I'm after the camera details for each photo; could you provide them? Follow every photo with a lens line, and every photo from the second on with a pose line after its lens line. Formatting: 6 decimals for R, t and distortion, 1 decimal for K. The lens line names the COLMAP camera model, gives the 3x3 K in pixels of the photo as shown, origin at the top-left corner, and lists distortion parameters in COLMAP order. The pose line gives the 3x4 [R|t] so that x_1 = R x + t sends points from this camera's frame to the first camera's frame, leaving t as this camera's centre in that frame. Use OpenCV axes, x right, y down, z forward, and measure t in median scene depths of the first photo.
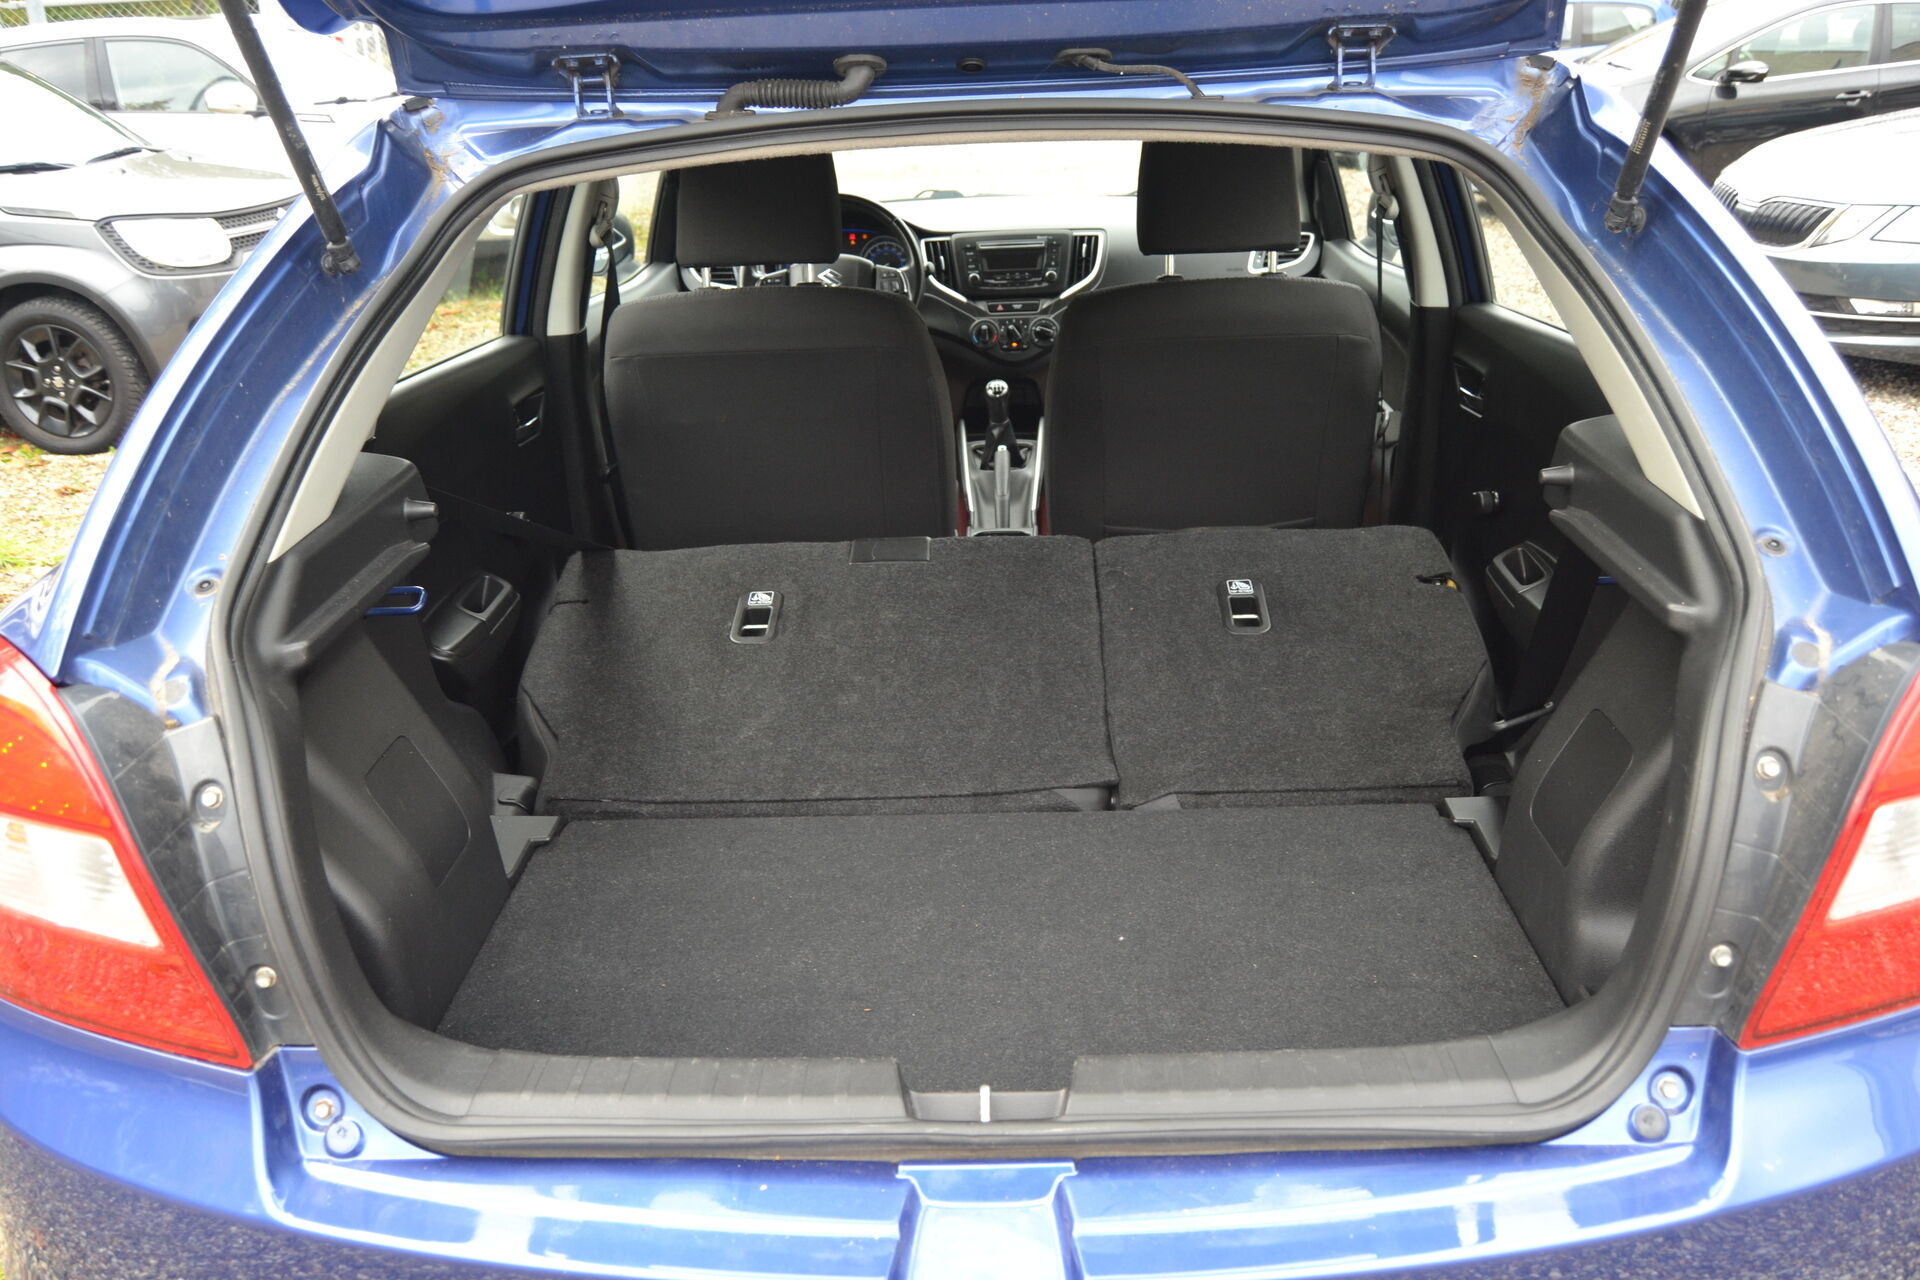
lens RADIAL K [[1519.7, 0, 960.0], [0, 1519.7, 640.0], [0, 0, 1]] dist [-0.105936, 0.046783]
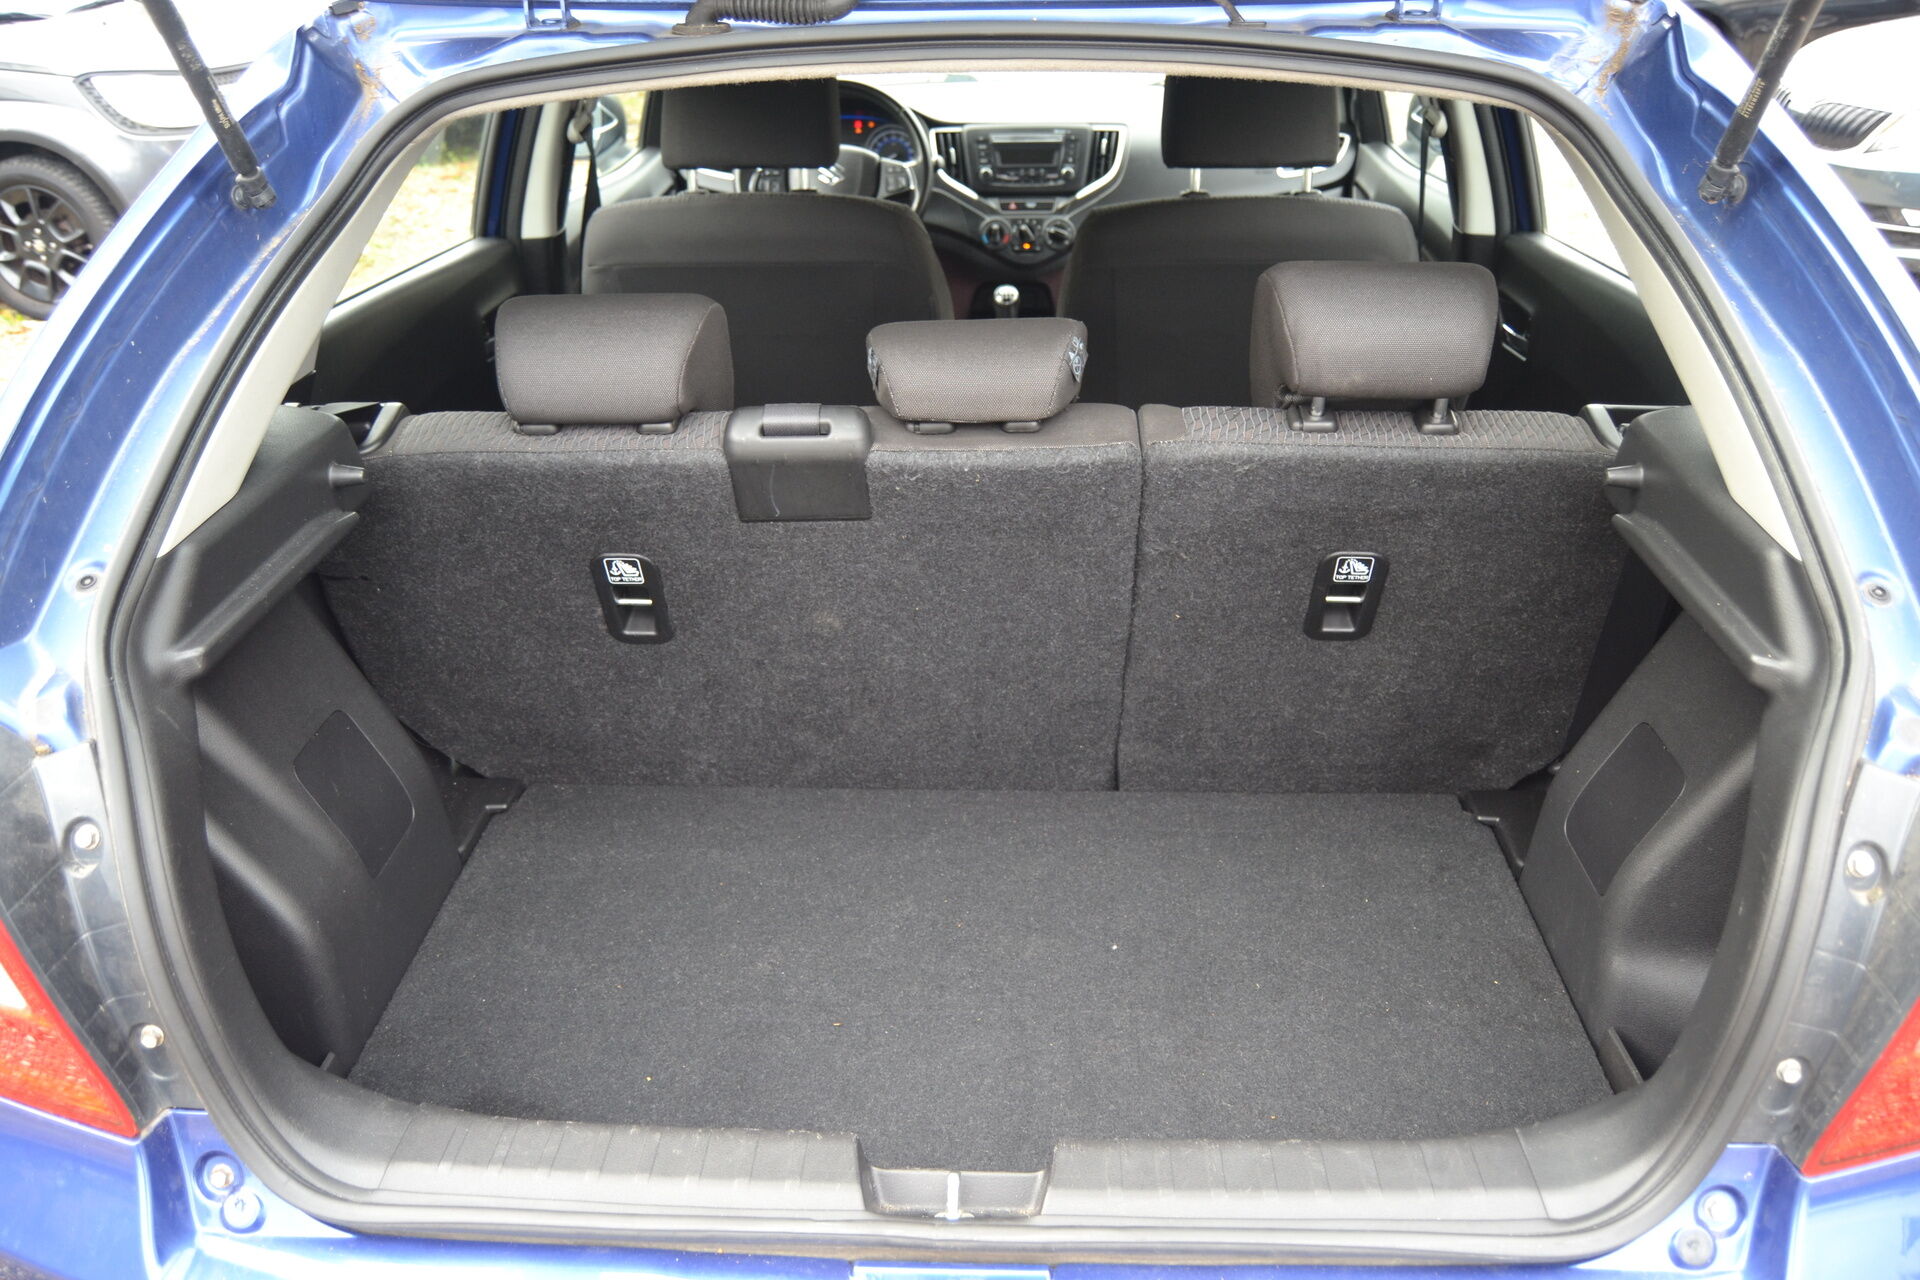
lens RADIAL K [[1519.7, 0, 960.0], [0, 1519.7, 640.0], [0, 0, 1]] dist [-0.105936, 0.046783]
pose [[0.999596, 0.028221, -0.003287, 0.011504], [-0.027838, 0.995965, 0.085318, -0.078032], [0.005682, -0.085192, 0.996348, 0.109413]]
